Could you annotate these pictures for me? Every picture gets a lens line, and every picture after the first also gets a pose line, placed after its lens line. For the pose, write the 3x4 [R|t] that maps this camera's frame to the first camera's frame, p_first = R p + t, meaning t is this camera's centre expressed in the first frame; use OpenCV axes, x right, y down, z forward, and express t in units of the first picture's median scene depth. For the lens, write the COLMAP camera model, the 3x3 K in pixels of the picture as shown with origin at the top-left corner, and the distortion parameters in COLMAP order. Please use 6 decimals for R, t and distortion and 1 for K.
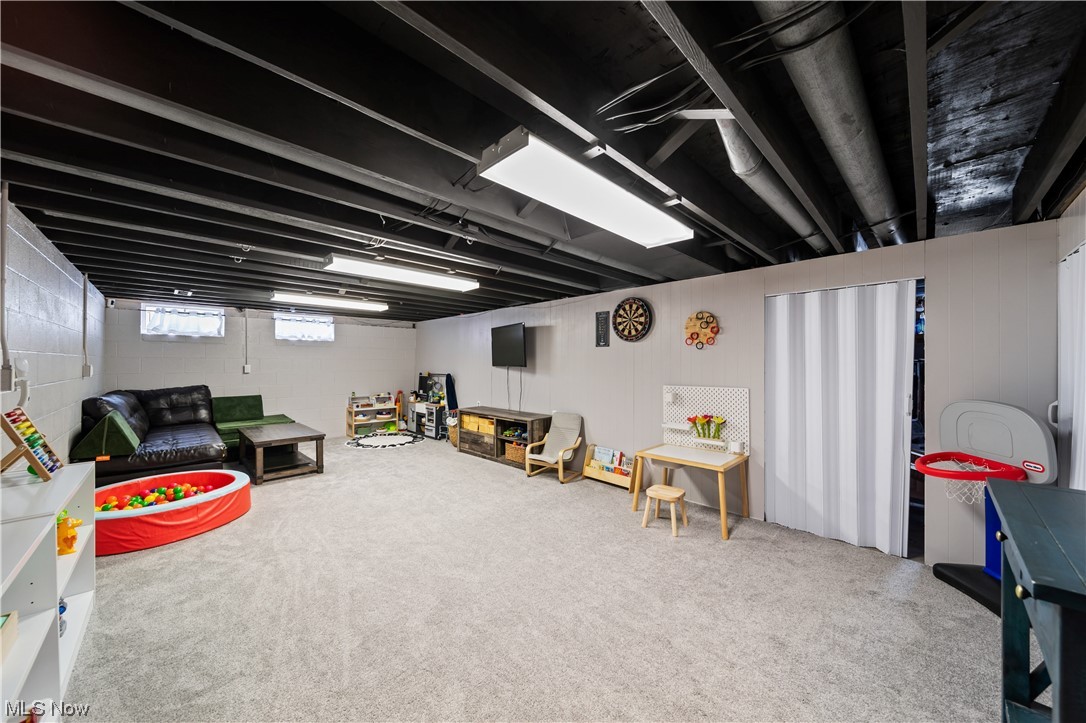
lens RADIAL K [[381.9, 0, 548.5], [0, 381.9, 363.9], [0, 0, 1]] dist [0.001986, -0.000872]
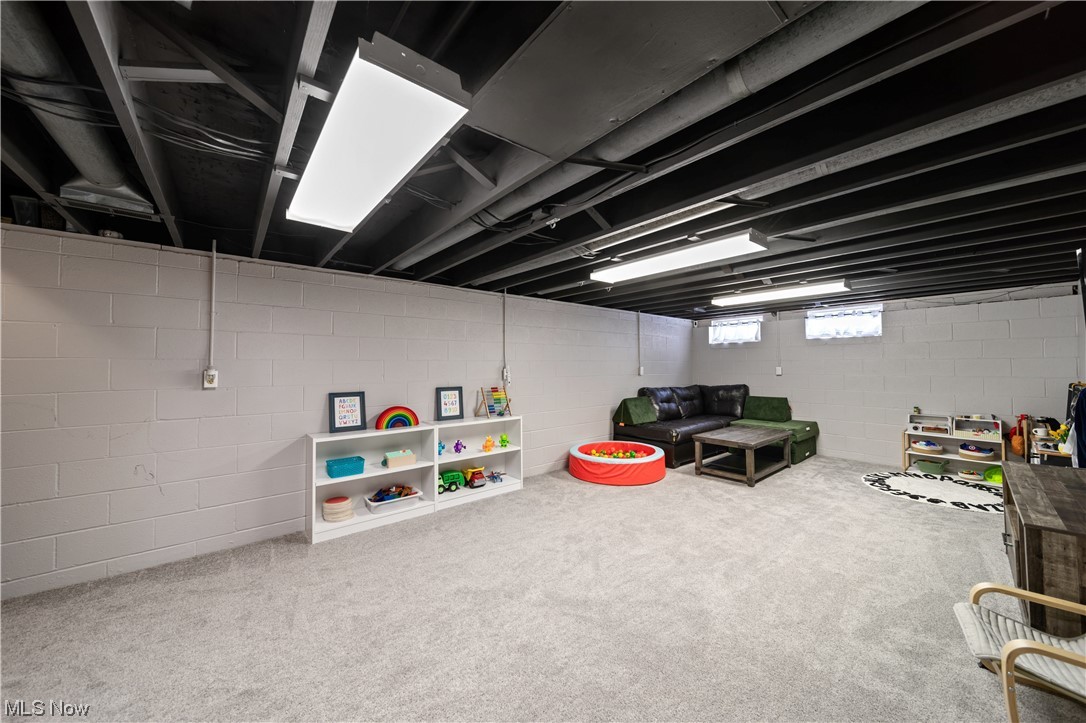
lens RADIAL K [[381.9, 0, 538.4], [0, 381.9, 358.4], [0, 0, 1]] dist [0.001986, -0.000872]
pose [[-0.099155, -0.020048, -0.994870, 0.341306], [0.002172, 0.999790, -0.020364, -0.001187], [0.995070, -0.004180, -0.099091, 0.552851]]
